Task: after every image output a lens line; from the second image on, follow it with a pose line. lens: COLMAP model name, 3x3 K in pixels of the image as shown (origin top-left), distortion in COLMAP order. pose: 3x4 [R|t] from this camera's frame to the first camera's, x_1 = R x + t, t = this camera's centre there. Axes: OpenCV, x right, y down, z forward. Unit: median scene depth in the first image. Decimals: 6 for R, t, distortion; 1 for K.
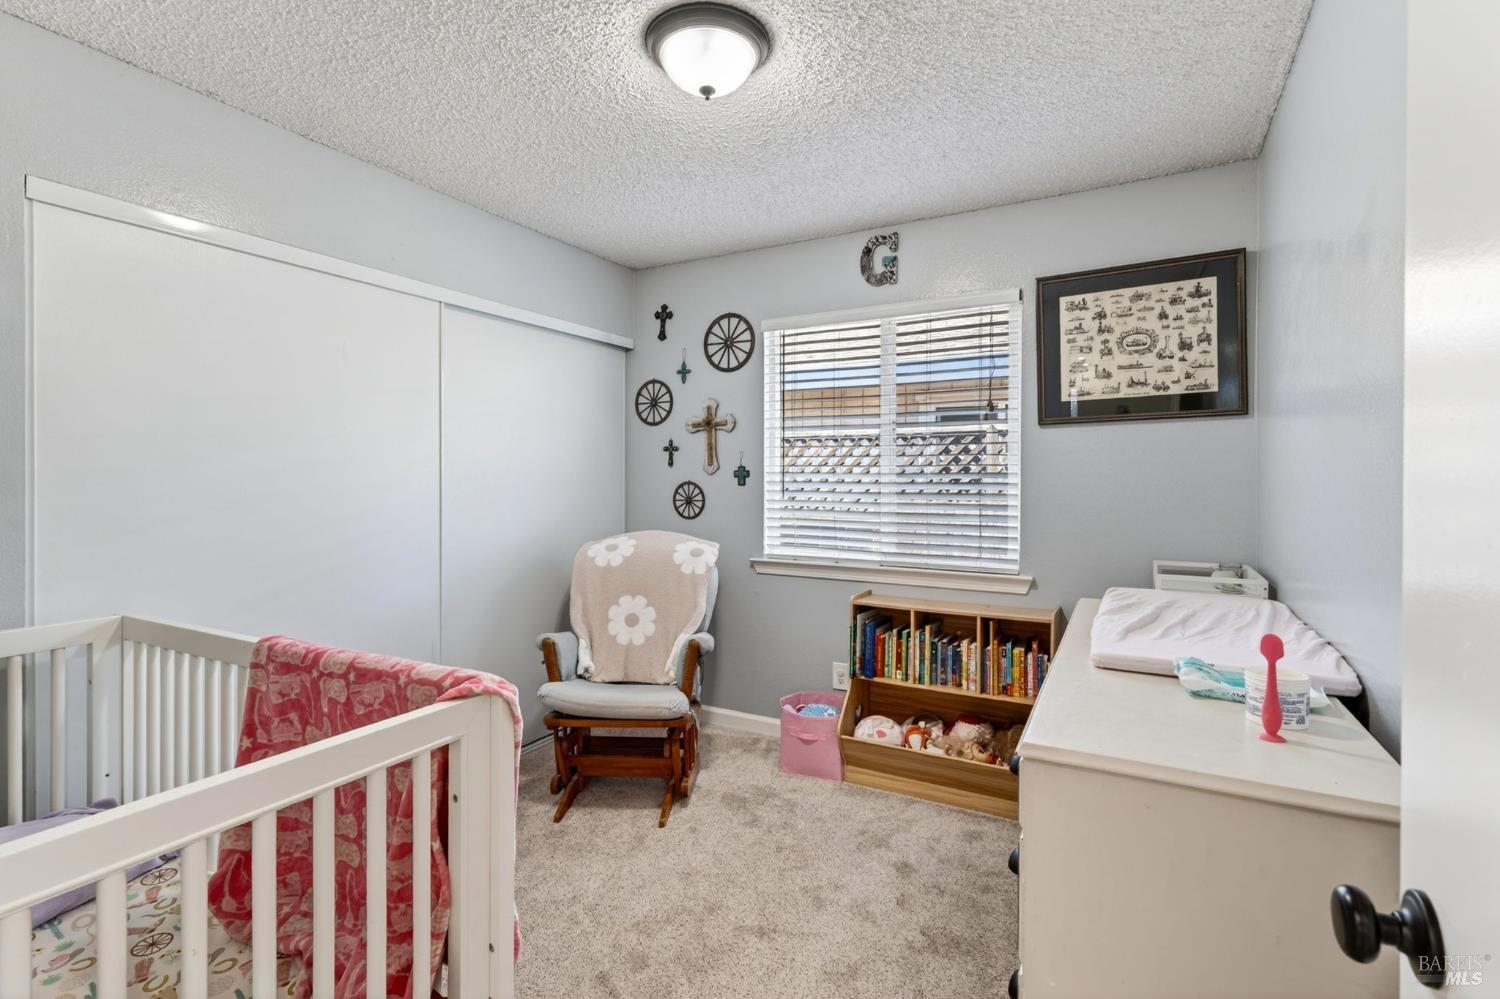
lens RADIAL K [[702.3, 0, 772.6], [0, 702.3, 480.5], [0, 0, 1]] dist [-0.002188, -0.000561]
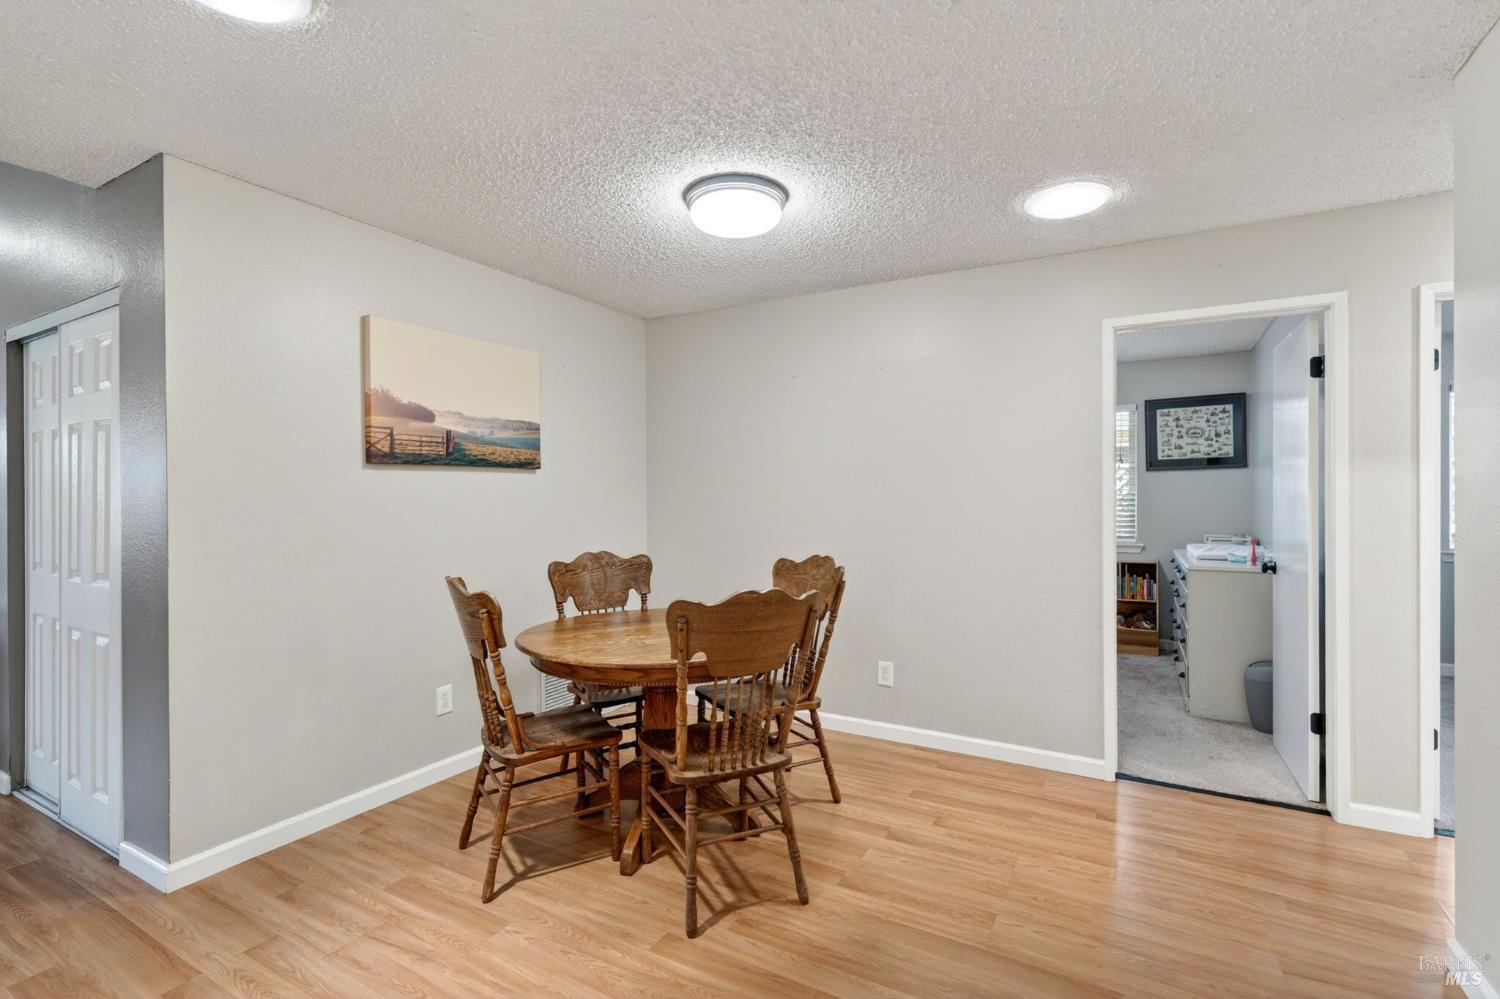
lens RADIAL K [[735.5, 0, 751.6], [0, 735.5, 495.3], [0, 0, 1]] dist [0.000608, -0.000001]
pose [[0.999988, -0.004850, 0.000128, -0.824230], [0.004850, 0.999981, -0.003799, -0.004533], [-0.000110, 0.003800, 0.999993, -1.226496]]
